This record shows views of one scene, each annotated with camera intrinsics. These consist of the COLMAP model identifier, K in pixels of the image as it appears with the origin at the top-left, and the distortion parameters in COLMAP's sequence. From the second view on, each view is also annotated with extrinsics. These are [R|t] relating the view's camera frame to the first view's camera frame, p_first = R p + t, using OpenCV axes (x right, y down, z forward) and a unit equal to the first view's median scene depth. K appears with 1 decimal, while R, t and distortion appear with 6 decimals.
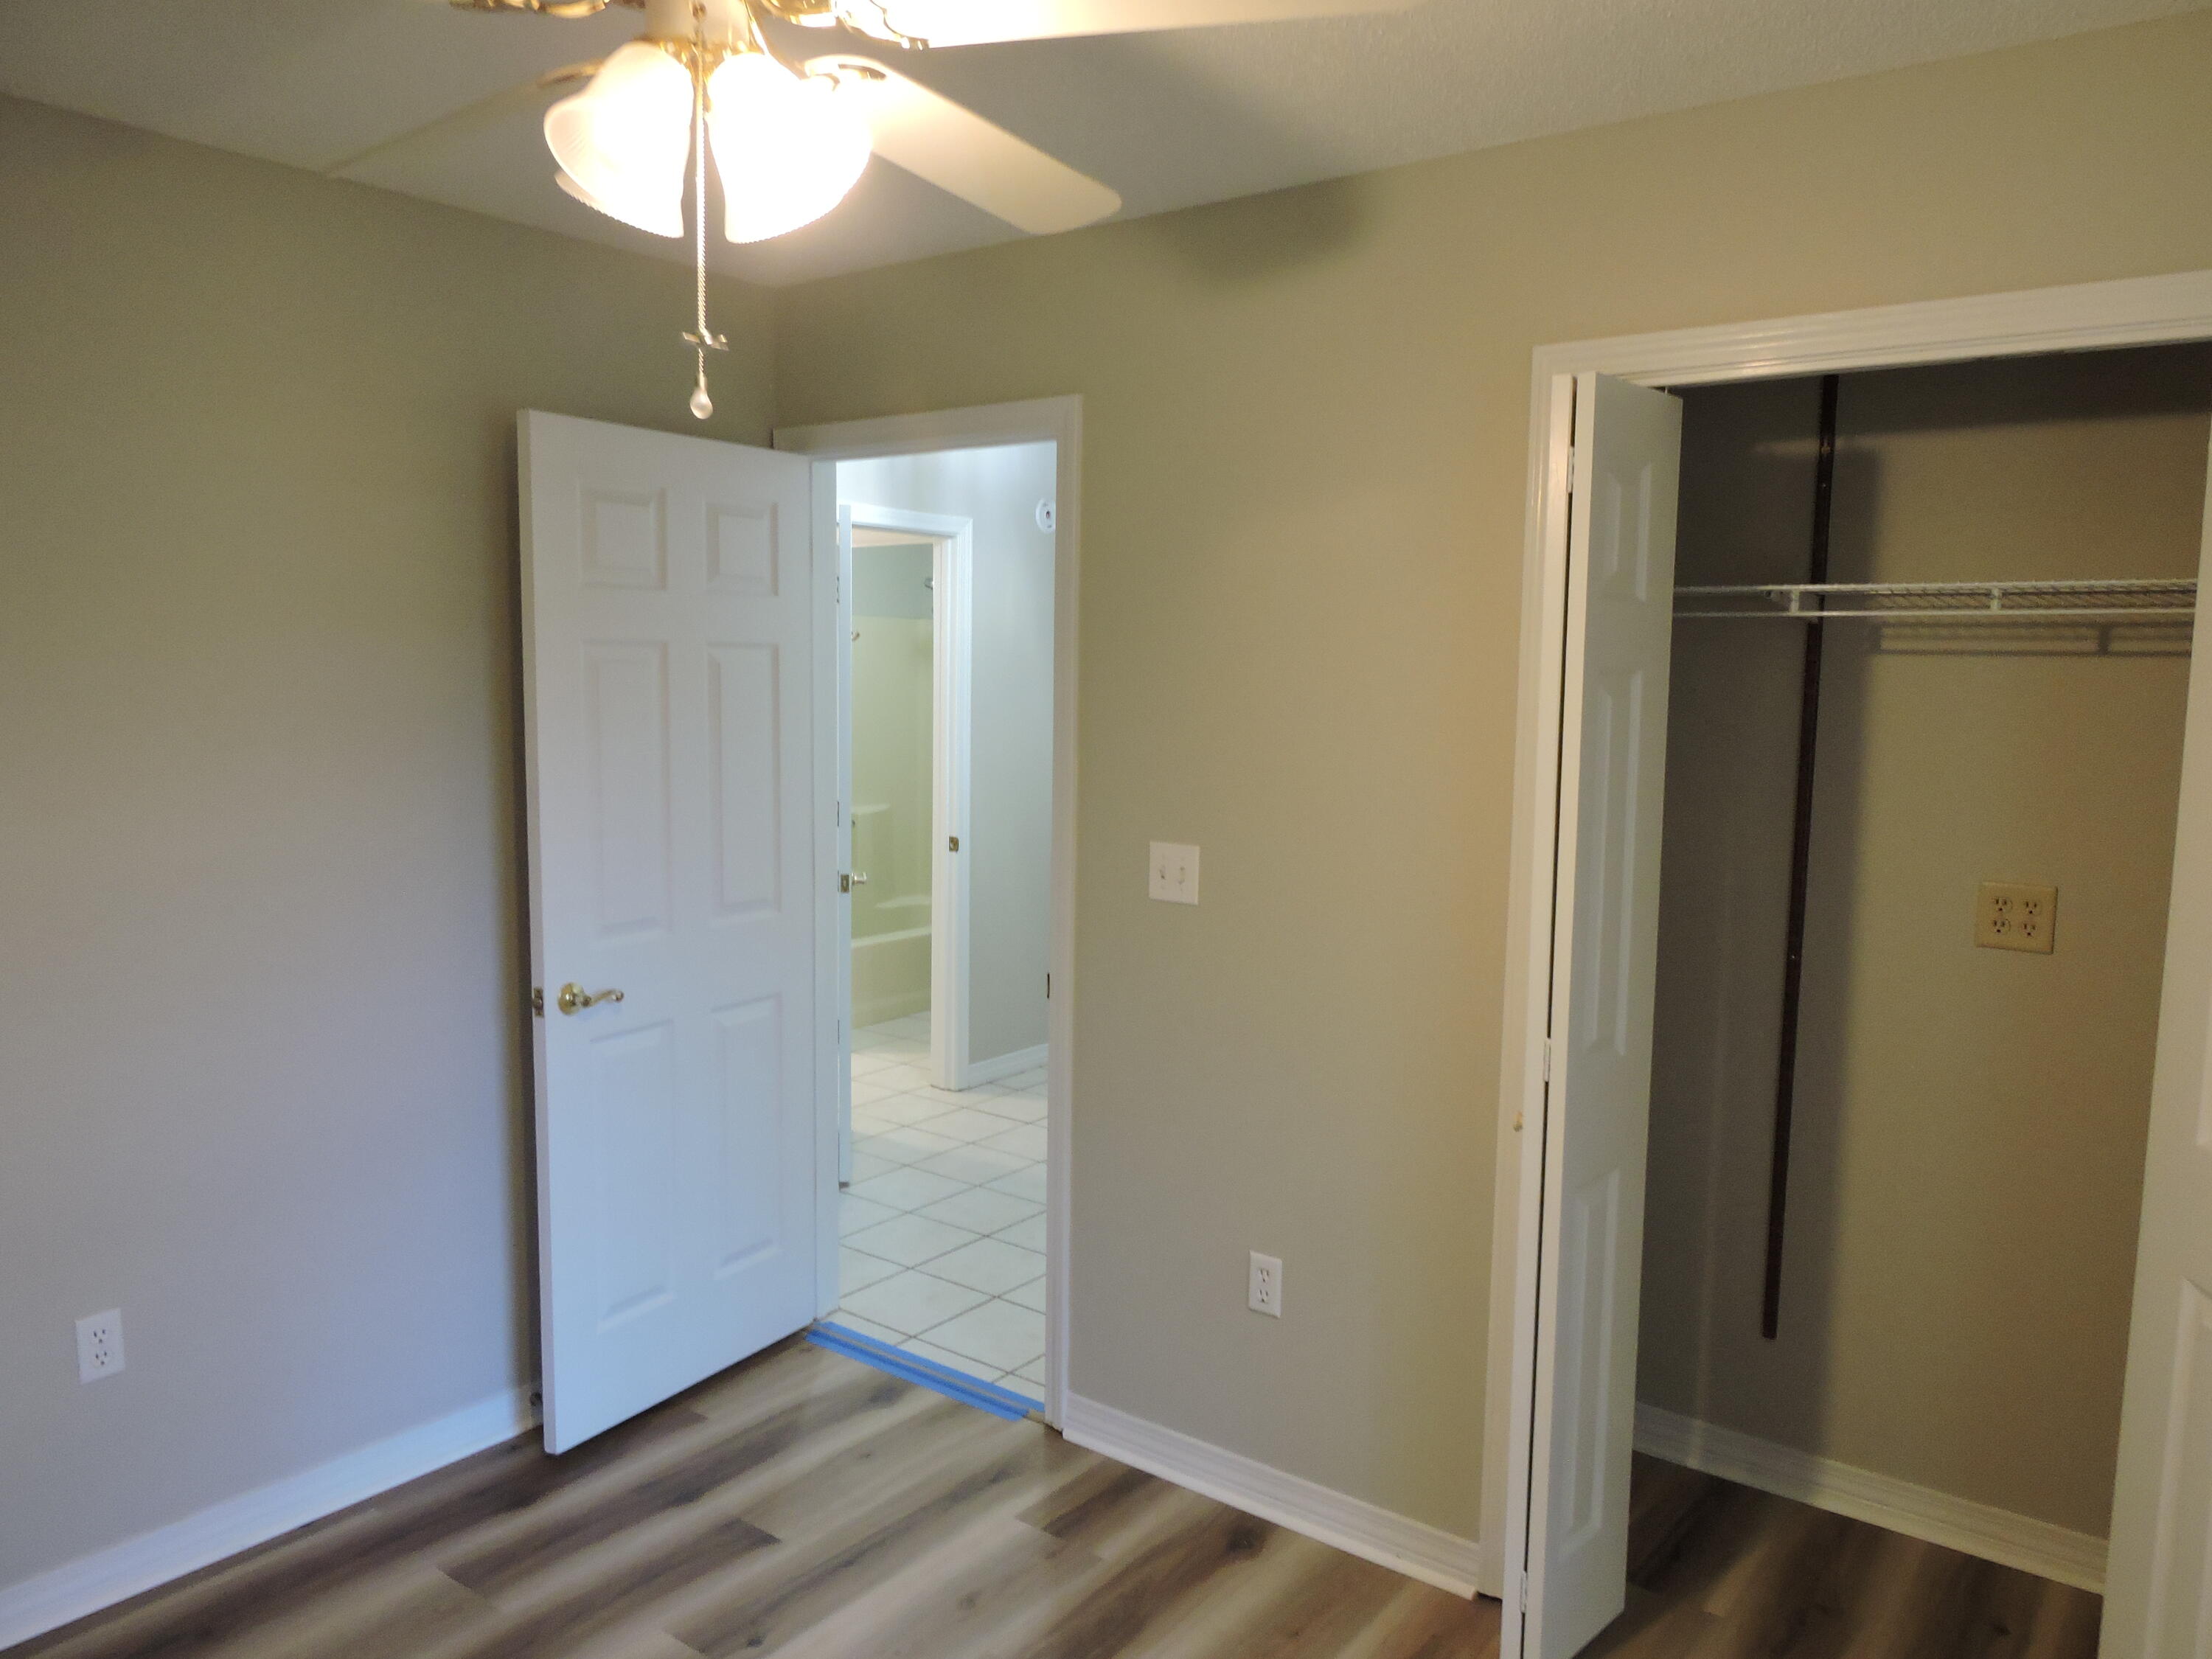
lens RADIAL K [[1599.6, 0, 1100.1], [0, 1599.6, 836.6], [0, 0, 1]] dist [0.009892, 0.000186]
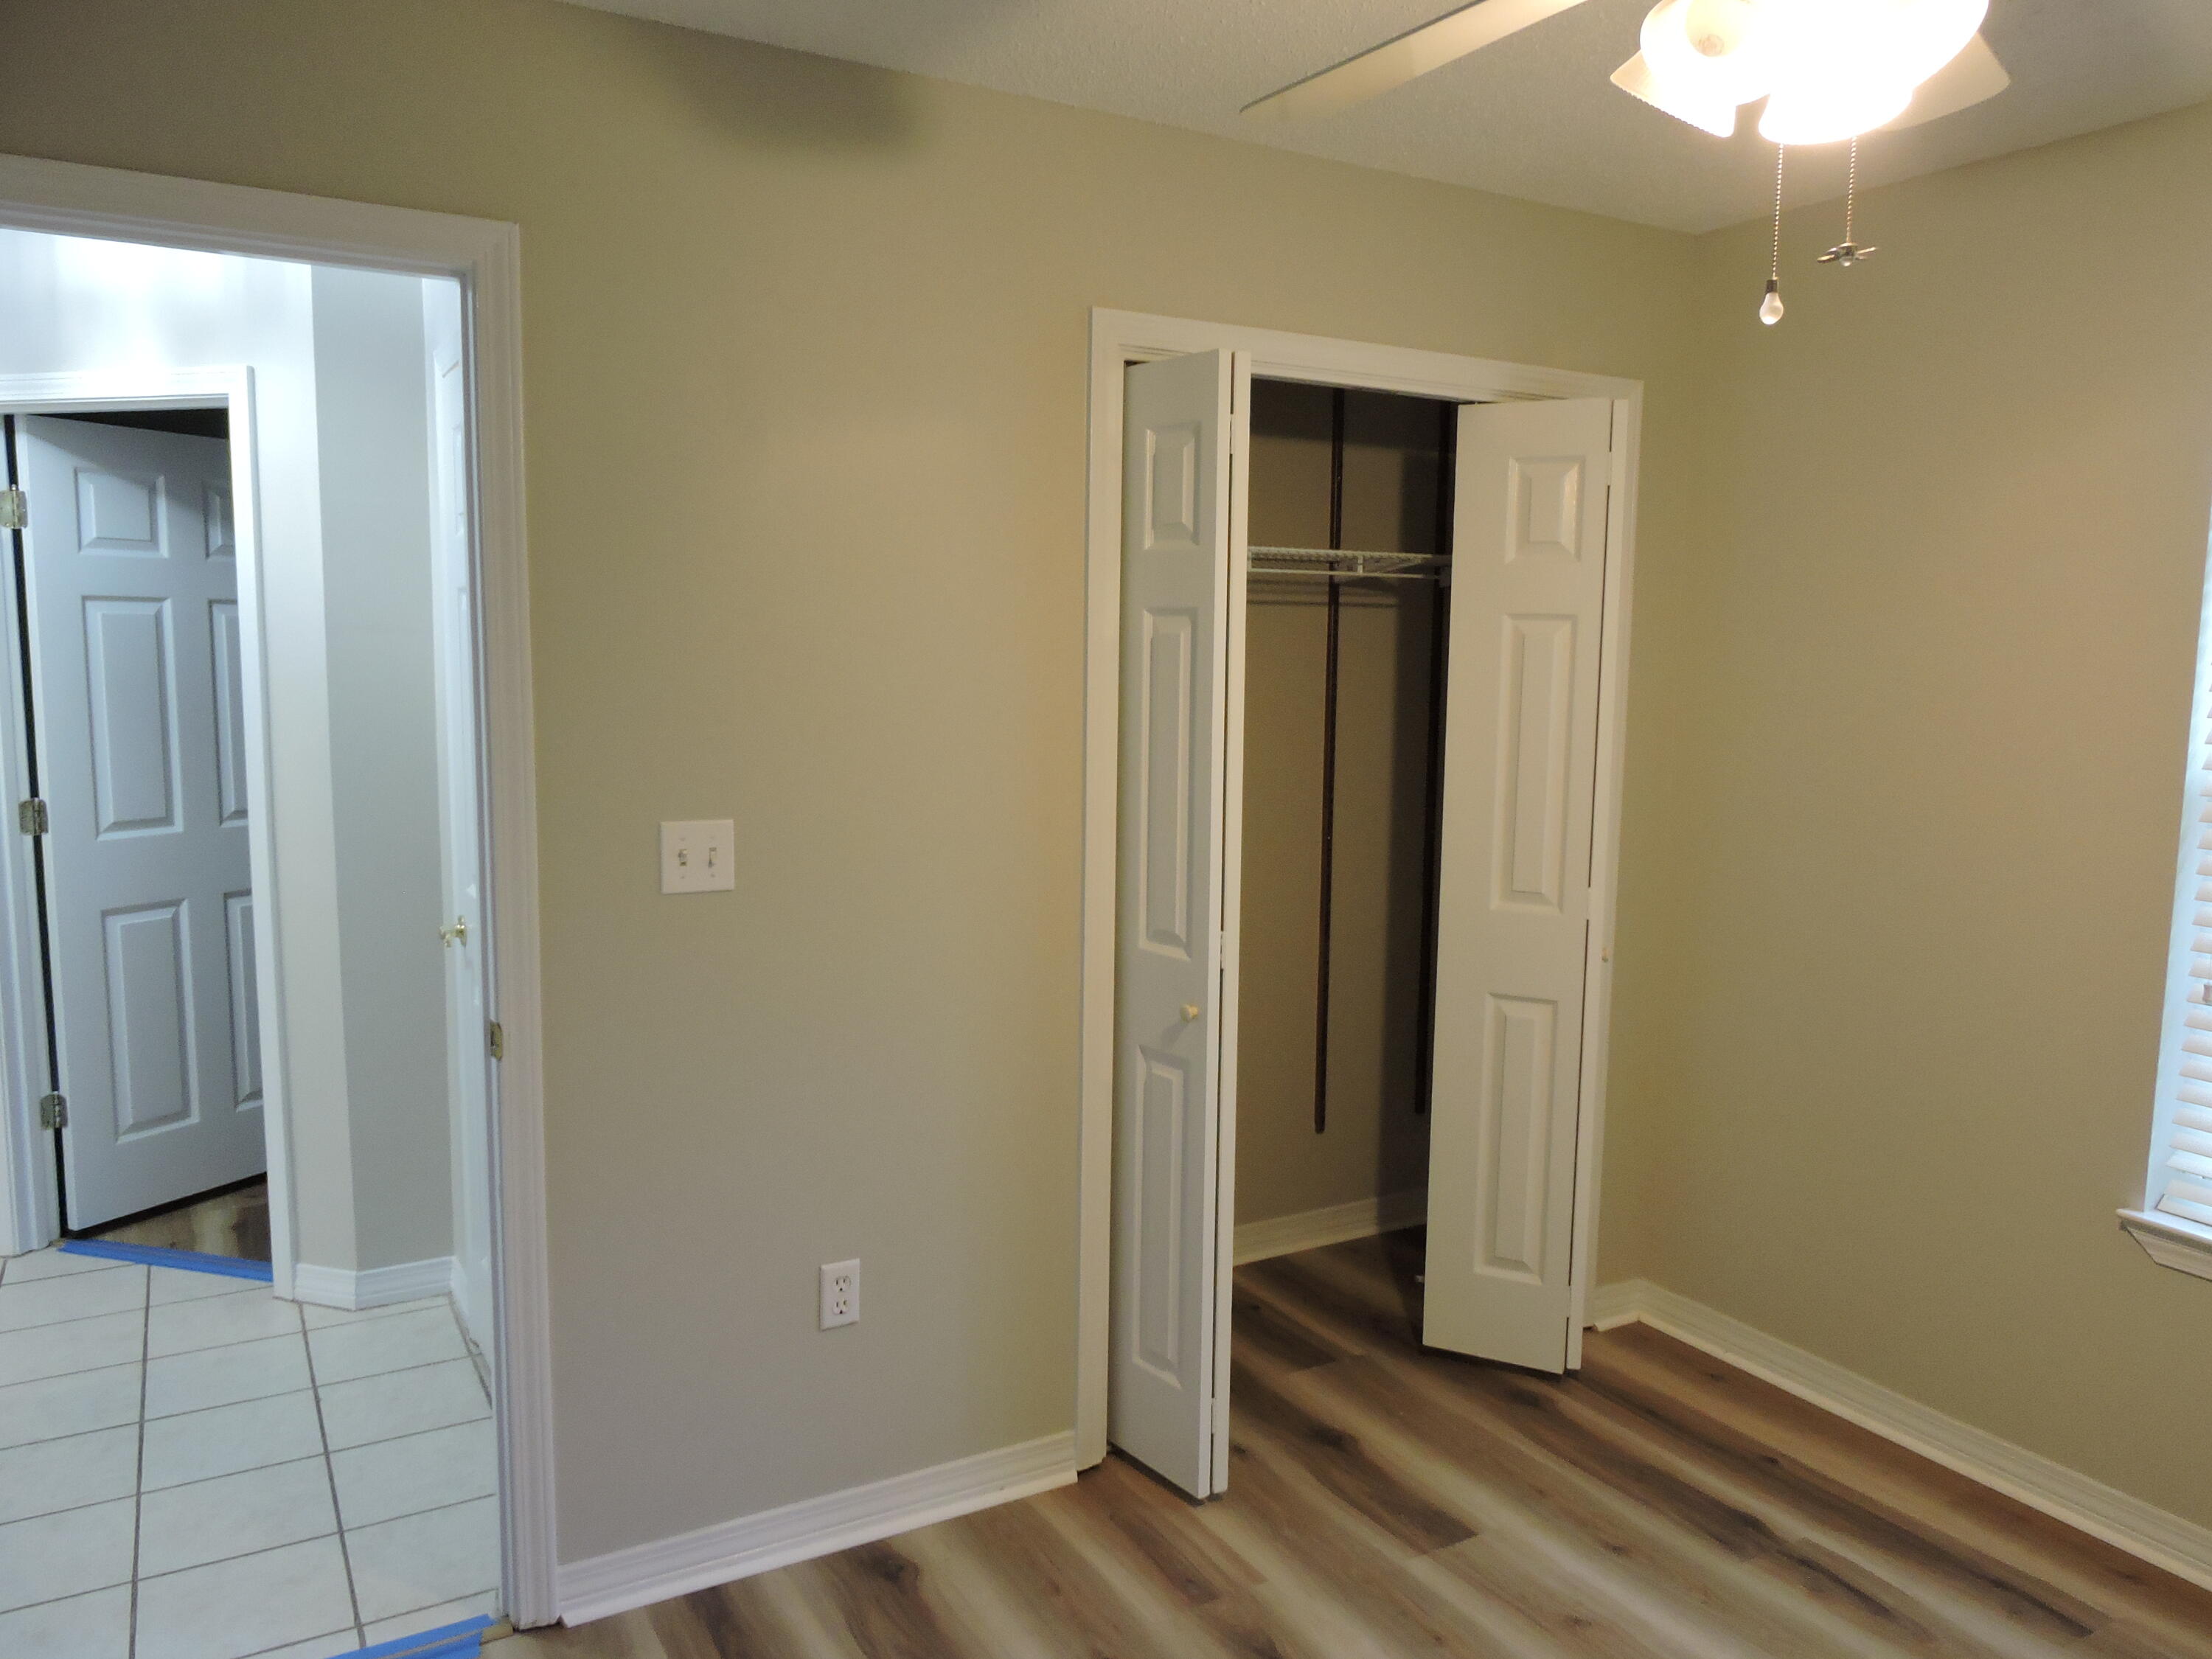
lens RADIAL K [[1581.5, 0, 1116.0], [0, 1581.5, 822.3], [0, 0, 1]] dist [0.006581, -0.004838]
pose [[0.377437, -0.113866, 0.919008, -0.642854], [0.086702, 0.992397, 0.087351, -0.048429], [-0.921968, 0.046711, 0.384440, 0.519032]]
